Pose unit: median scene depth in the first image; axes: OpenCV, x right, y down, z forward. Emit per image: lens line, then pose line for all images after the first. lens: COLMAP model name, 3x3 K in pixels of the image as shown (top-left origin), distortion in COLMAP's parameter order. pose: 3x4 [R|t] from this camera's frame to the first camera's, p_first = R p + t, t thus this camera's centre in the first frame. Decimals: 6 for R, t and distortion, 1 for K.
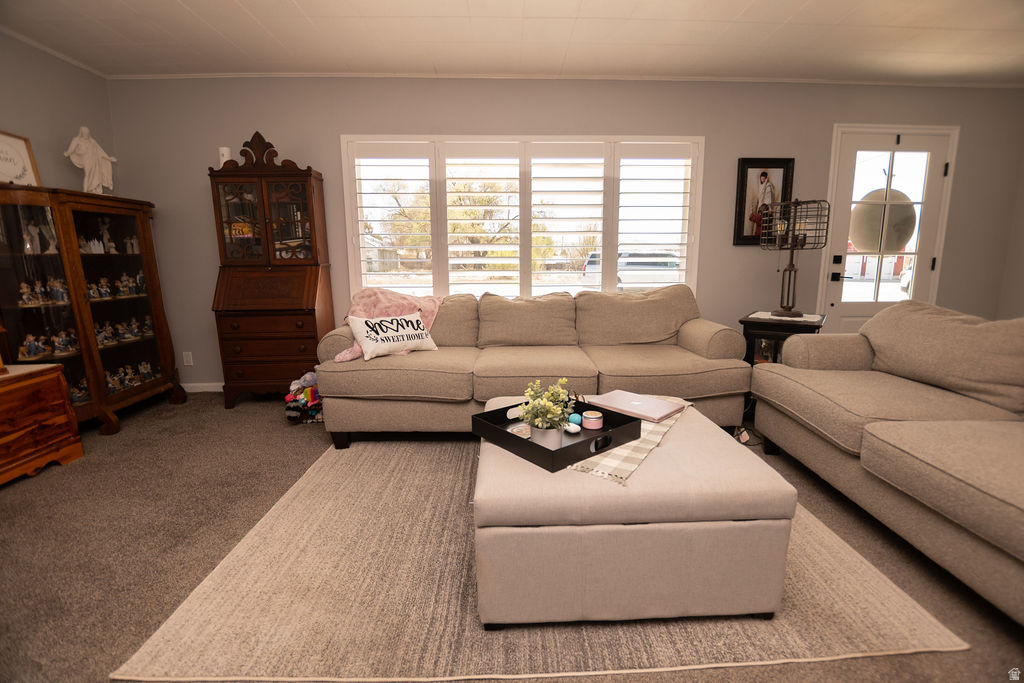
lens RADIAL K [[459.4, 0, 517.1], [0, 459.4, 340.6], [0, 0, 1]] dist [-0.031482, 0.003677]
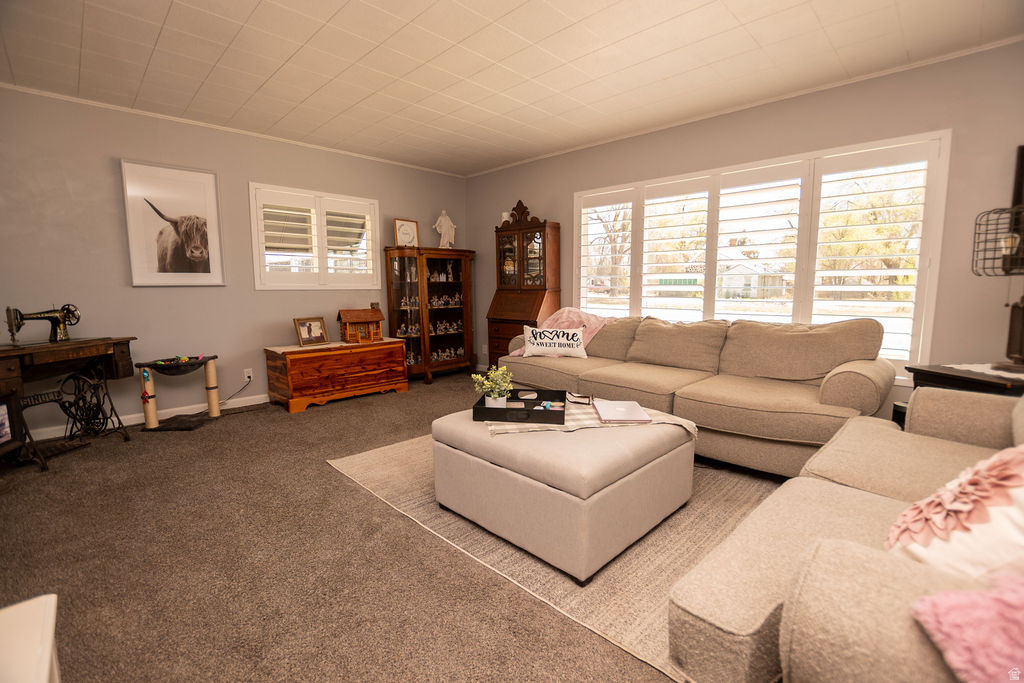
lens RADIAL K [[459.4, 0, 517.7], [0, 459.4, 346.3], [0, 0, 1]] dist [-0.031482, 0.003677]
pose [[0.688836, 0.097371, -0.718348, 0.511364], [-0.128061, 0.991698, 0.011624, -0.002971], [0.713516, 0.083985, 0.695587, -0.007896]]
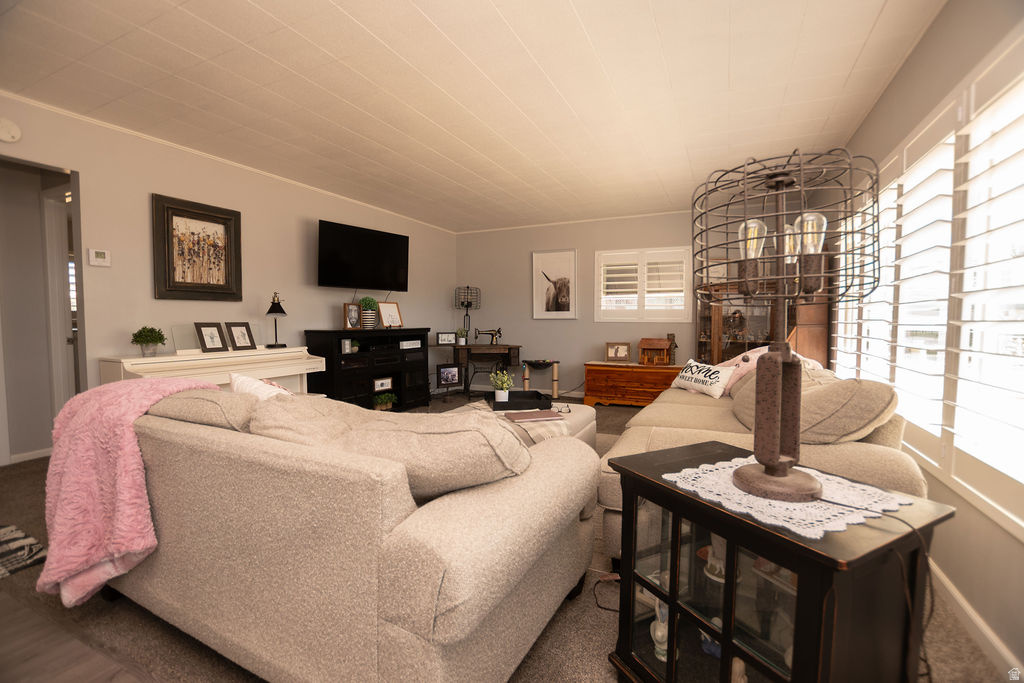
lens RADIAL K [[459.4, 0, 510.8], [0, 459.4, 342.8], [0, 0, 1]] dist [-0.031482, 0.003677]
pose [[-0.465323, 0.052512, -0.883582, 0.932744], [-0.149326, 0.979274, 0.136839, -0.171654], [0.872454, 0.195616, -0.447837, 0.892070]]
